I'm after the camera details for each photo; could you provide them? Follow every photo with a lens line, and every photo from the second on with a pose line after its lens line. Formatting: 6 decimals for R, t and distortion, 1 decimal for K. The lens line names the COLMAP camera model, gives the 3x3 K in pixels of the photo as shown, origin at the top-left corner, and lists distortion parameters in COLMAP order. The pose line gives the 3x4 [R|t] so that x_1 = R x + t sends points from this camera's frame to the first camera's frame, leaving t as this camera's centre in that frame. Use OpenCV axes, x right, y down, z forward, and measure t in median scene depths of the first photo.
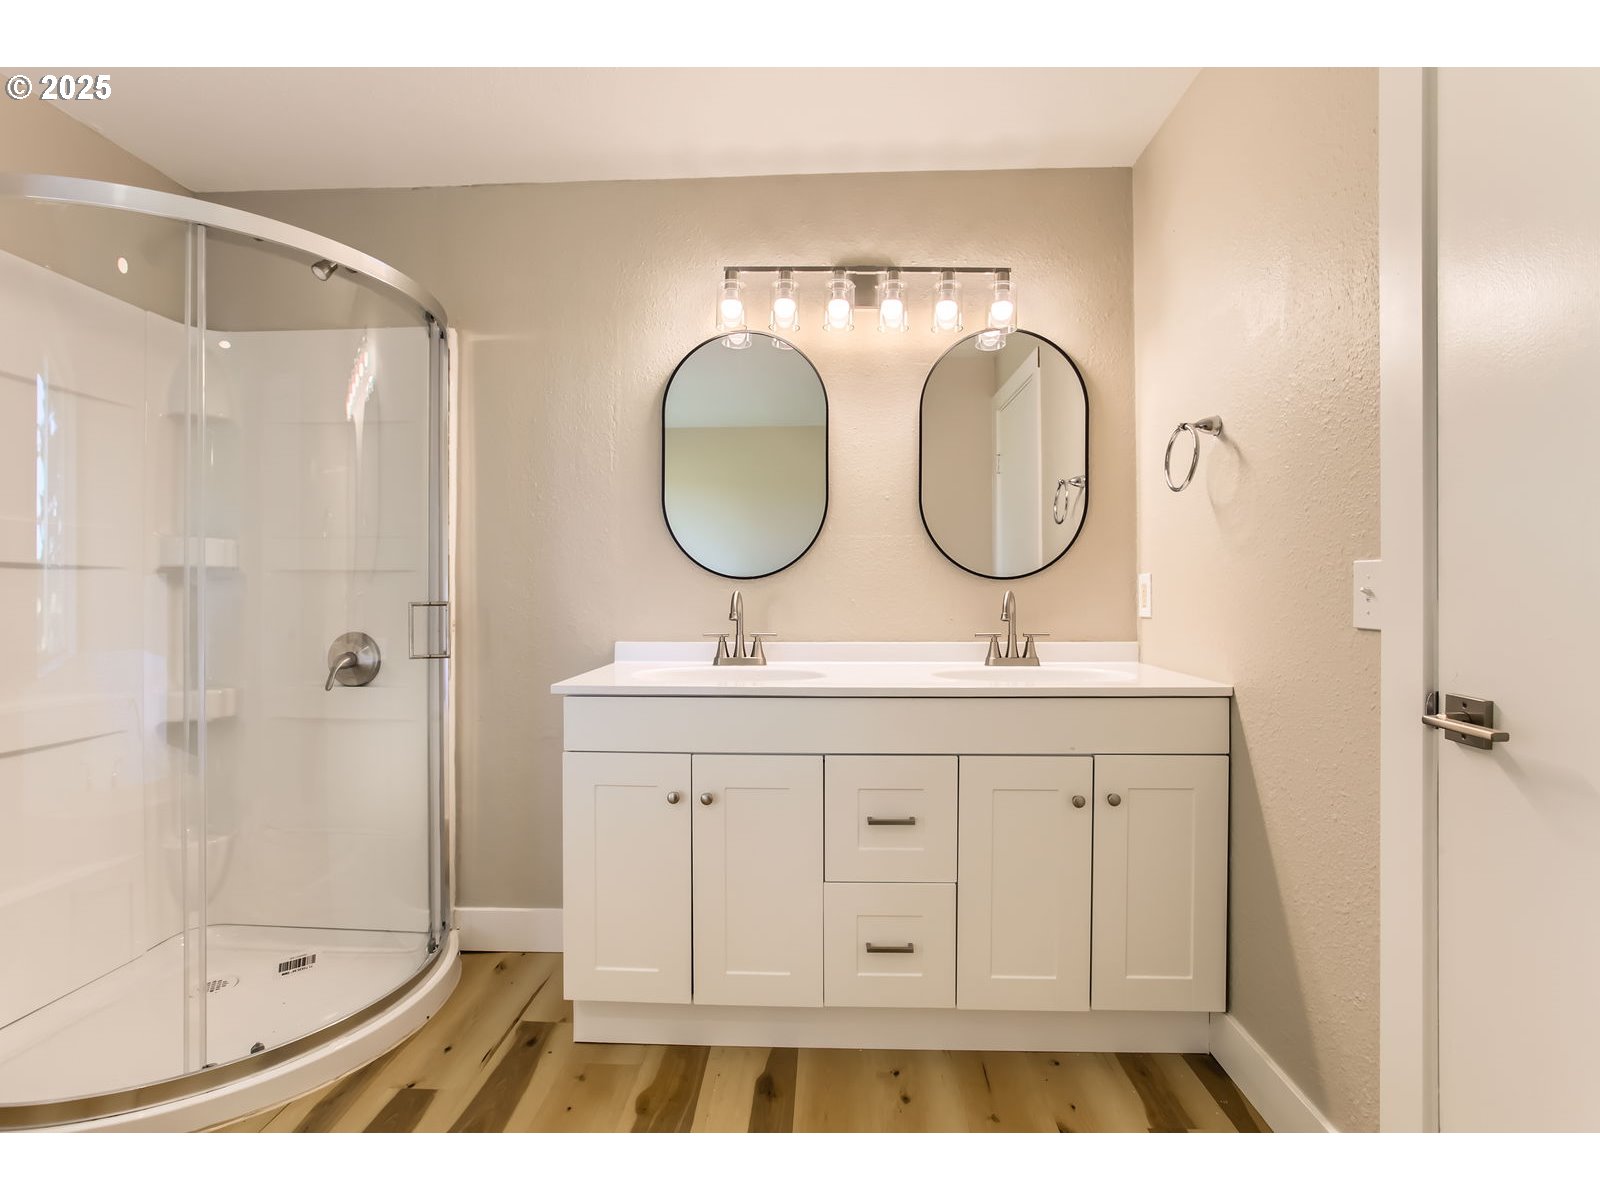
lens RADIAL K [[752.3, 0, 789.4], [0, 752.3, 606.1], [0, 0, 1]] dist [-0.027604, 0.001687]
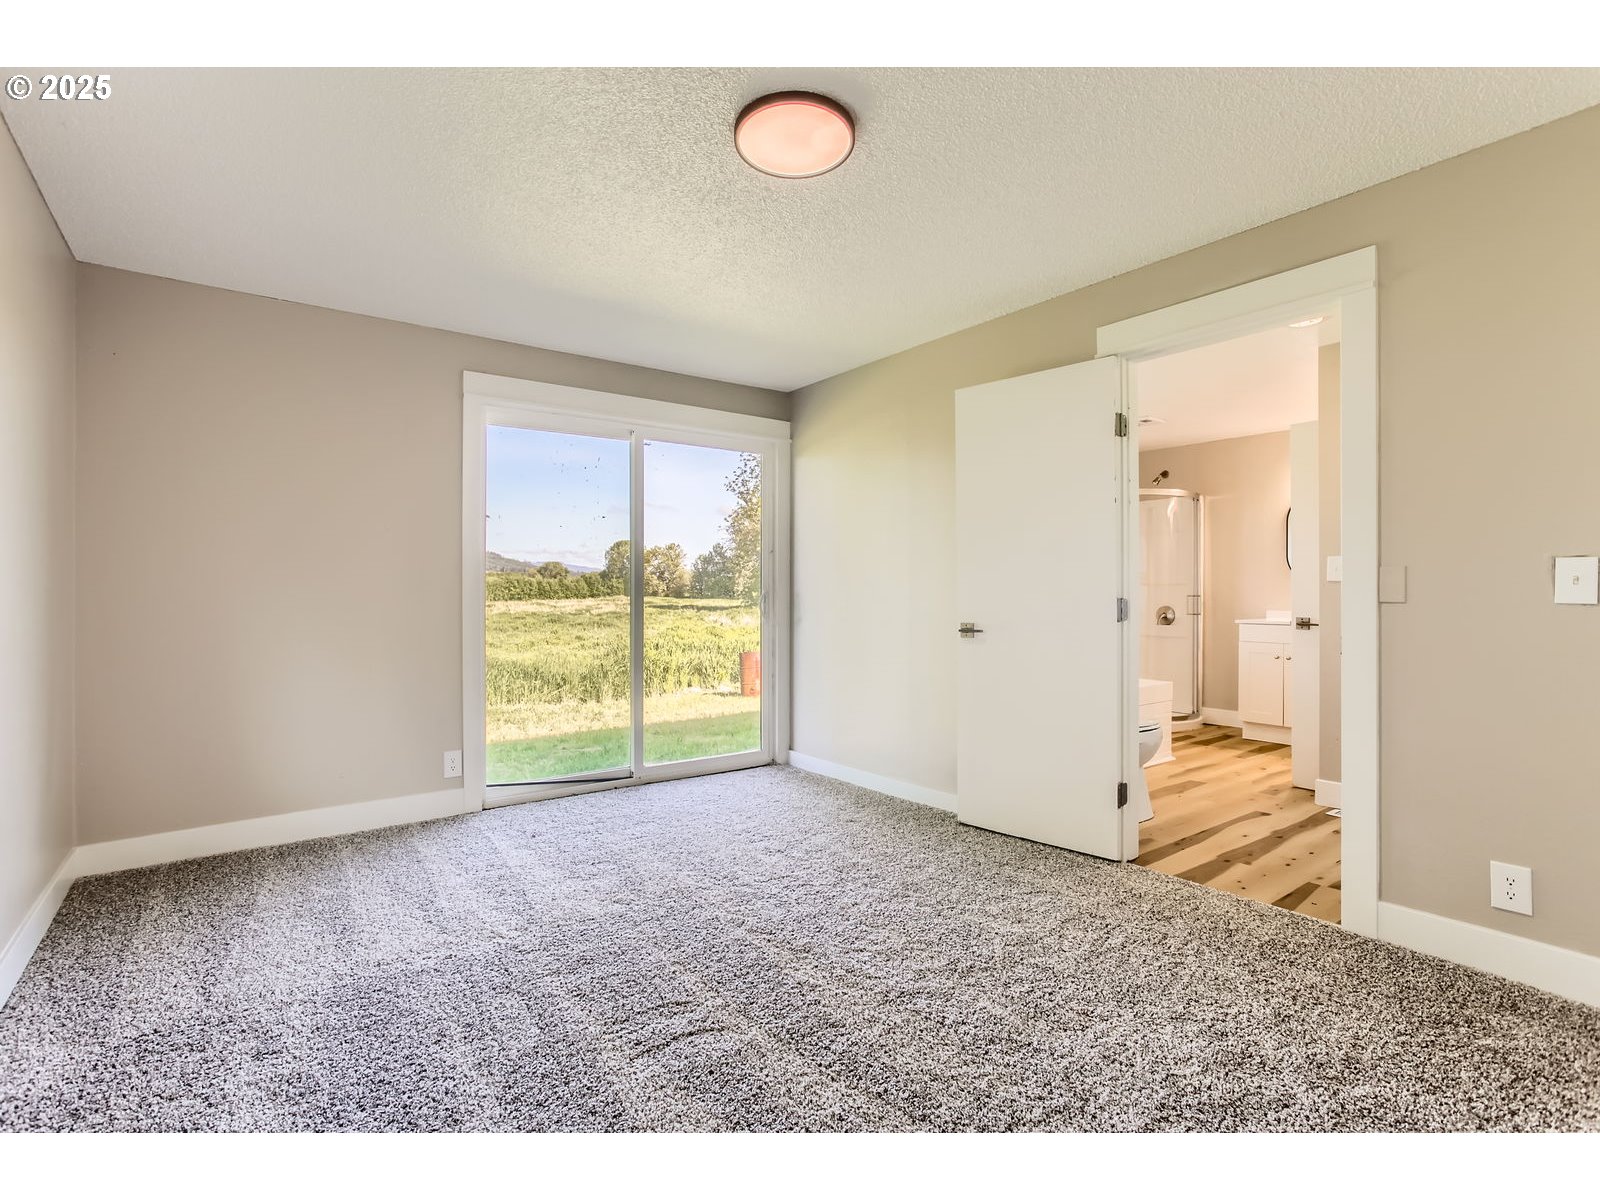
lens RADIAL K [[752.3, 0, 801.5], [0, 752.3, 592.6], [0, 0, 1]] dist [-0.027604, 0.001687]
pose [[0.624097, -0.000567, -0.781347, 0.828635], [-0.005918, 0.999968, -0.005453, 0.009095], [0.781325, 0.008027, 0.624073, -1.991444]]
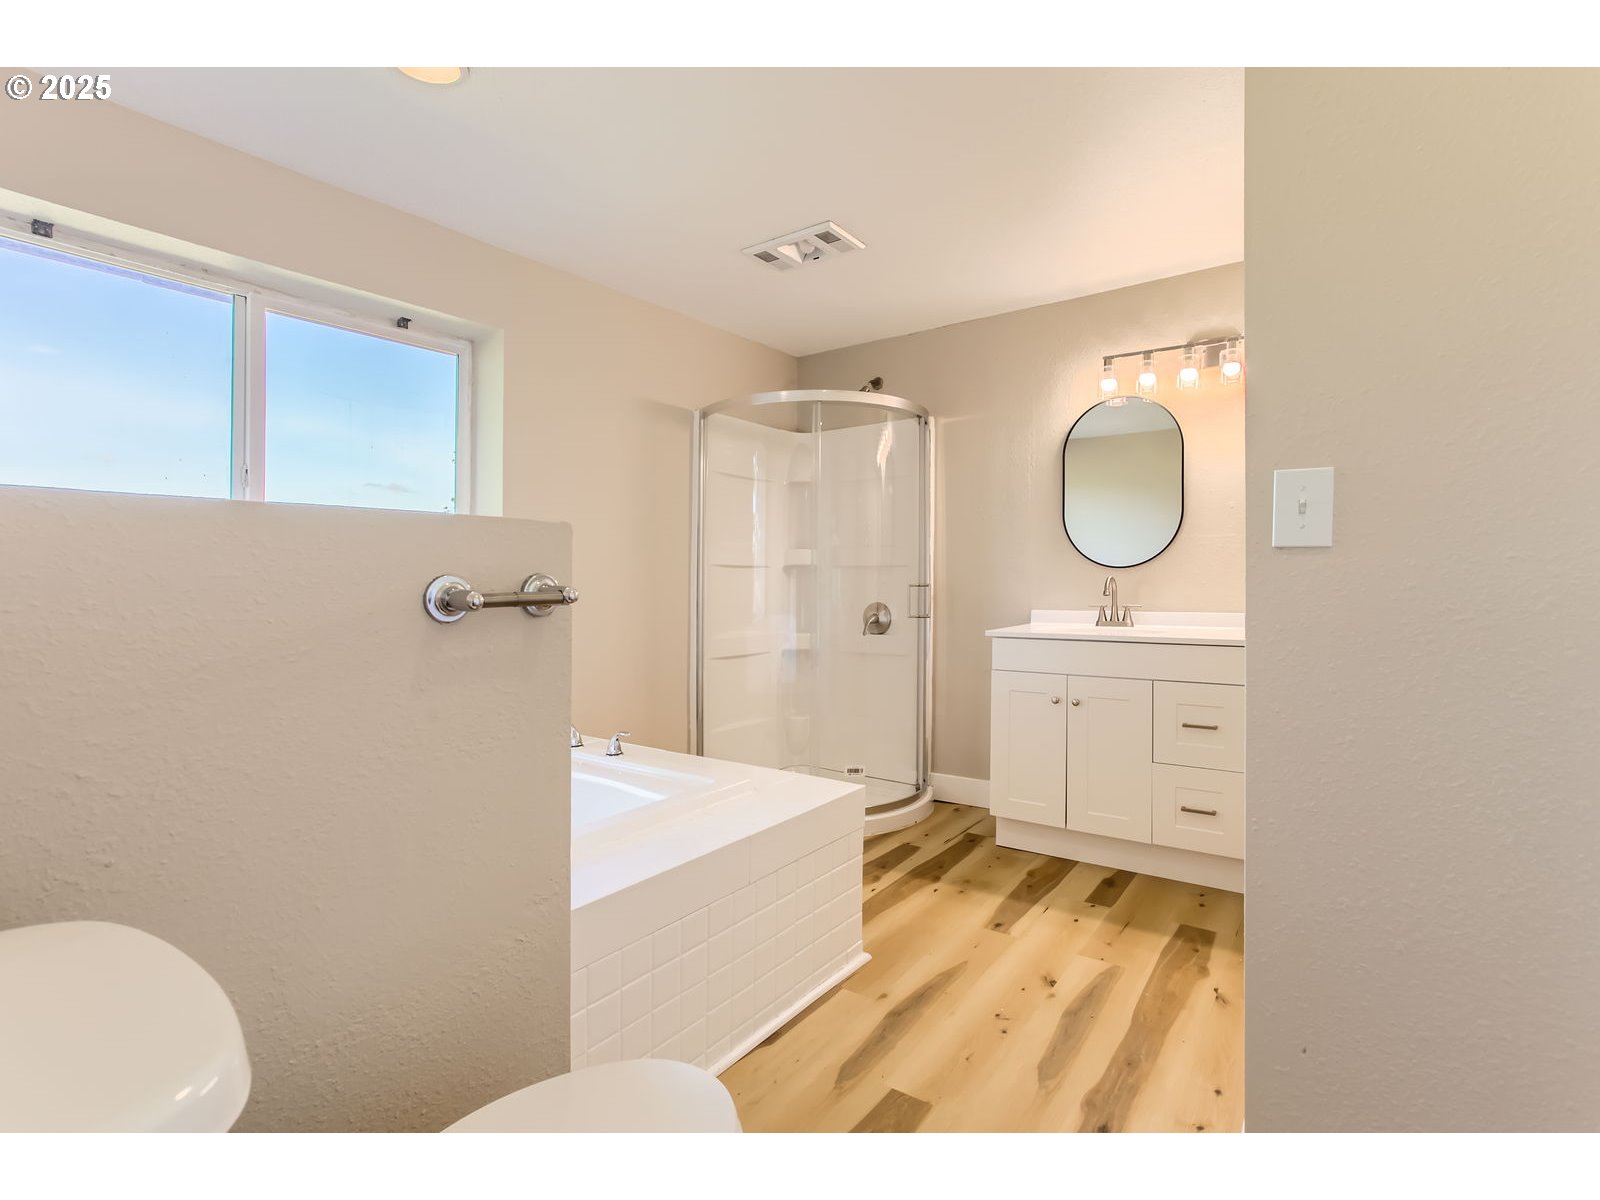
lens RADIAL K [[752.3, 0, 788.8], [0, 752.3, 599.2], [0, 0, 1]] dist [-0.027604, 0.001687]
pose [[0.821995, 0.008364, -0.569434, 0.242350], [-0.005295, 0.999961, 0.007044, 0.018051], [0.569471, -0.002775, 0.822007, -0.561015]]
